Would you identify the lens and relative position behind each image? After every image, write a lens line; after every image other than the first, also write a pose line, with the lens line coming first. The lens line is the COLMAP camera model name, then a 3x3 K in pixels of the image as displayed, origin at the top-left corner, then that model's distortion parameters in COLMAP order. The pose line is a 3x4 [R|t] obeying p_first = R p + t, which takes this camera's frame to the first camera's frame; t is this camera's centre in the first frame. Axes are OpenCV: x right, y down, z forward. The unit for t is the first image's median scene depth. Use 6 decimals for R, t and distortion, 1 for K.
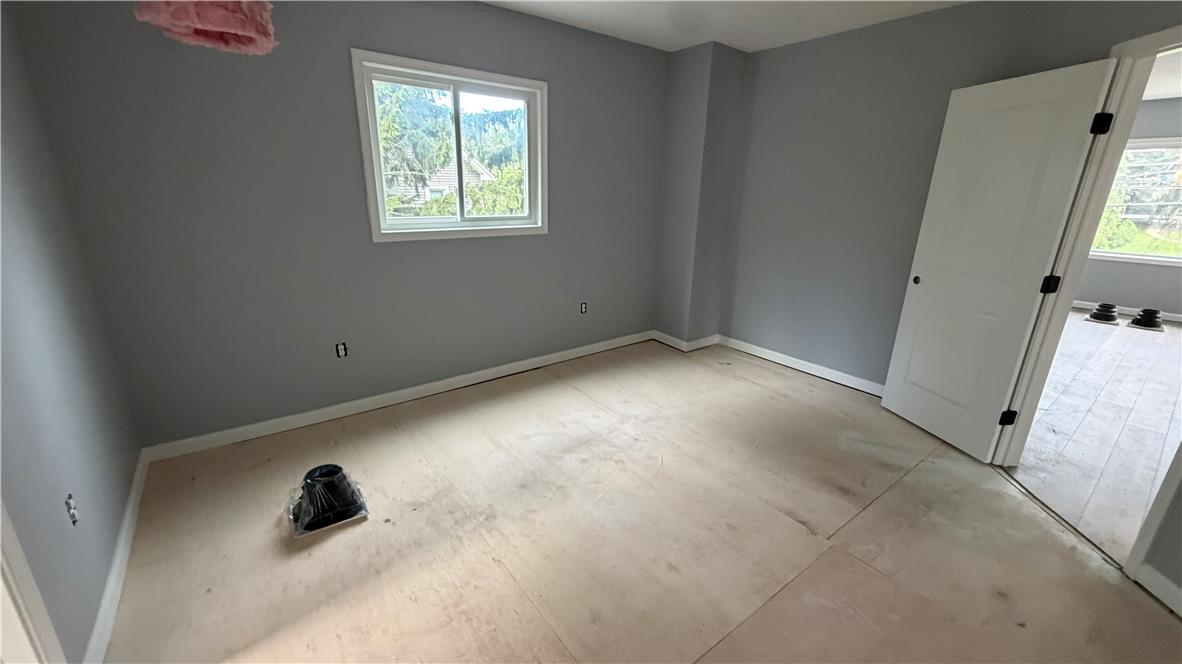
lens RADIAL K [[469.8, 0, 591.1], [0, 469.8, 335.0], [0, 0, 1]] dist [-0.001214, 0.000358]
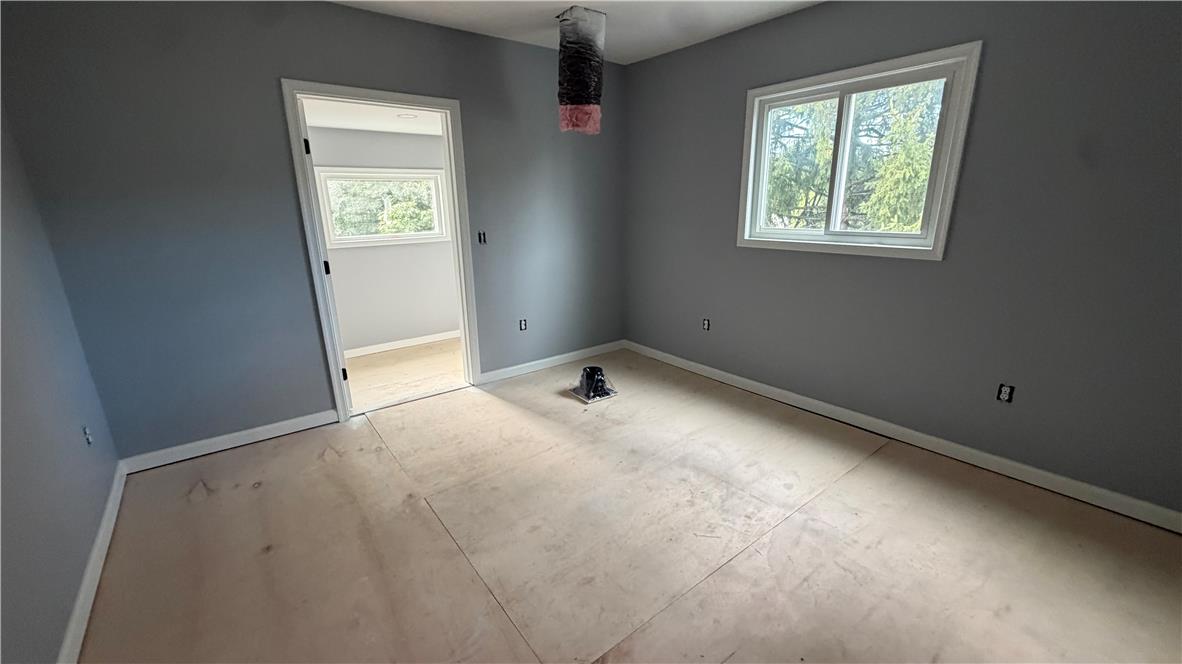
lens RADIAL K [[469.8, 0, 589.4], [0, 469.8, 337.9], [0, 0, 1]] dist [-0.001214, 0.000358]
pose [[0.002192, 0.258812, -0.965925, 0.731801], [-0.285362, 0.925926, 0.247447, -0.161106], [0.958417, 0.275096, 0.075885, 0.576601]]
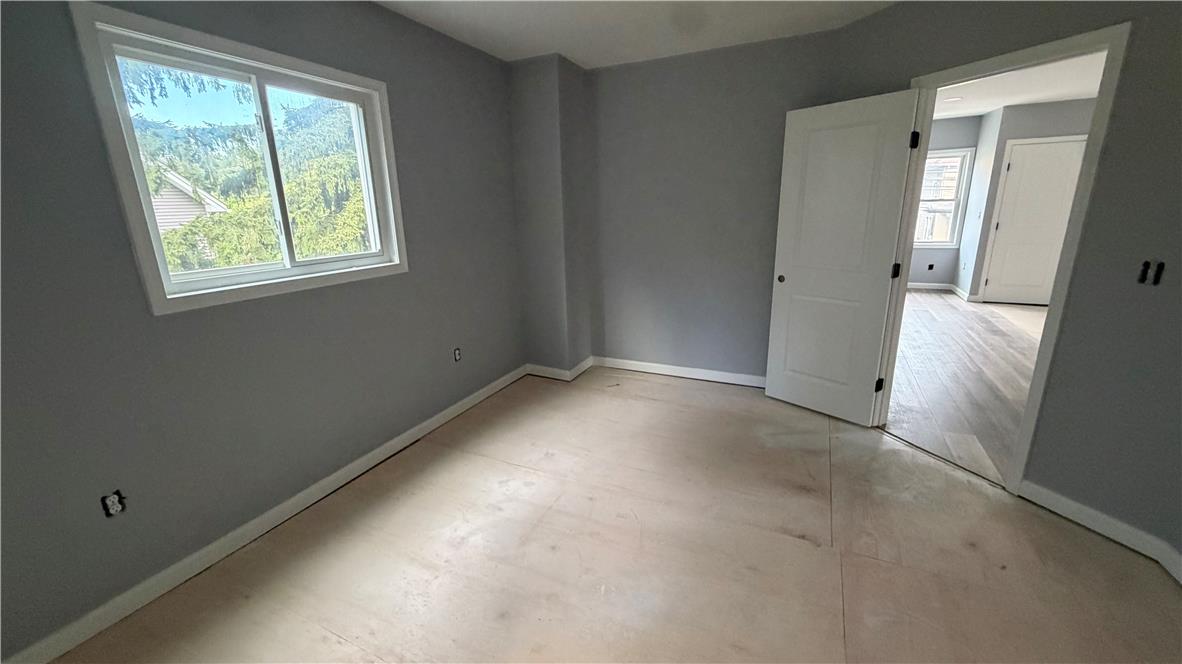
lens RADIAL K [[469.8, 0, 589.1], [0, 469.8, 334.2], [0, 0, 1]] dist [-0.001214, 0.000358]
pose [[0.888657, -0.160177, 0.429689, -0.214810], [0.178395, 0.983957, -0.002150, -0.067101], [-0.422451, 0.078565, 0.902975, 0.196727]]
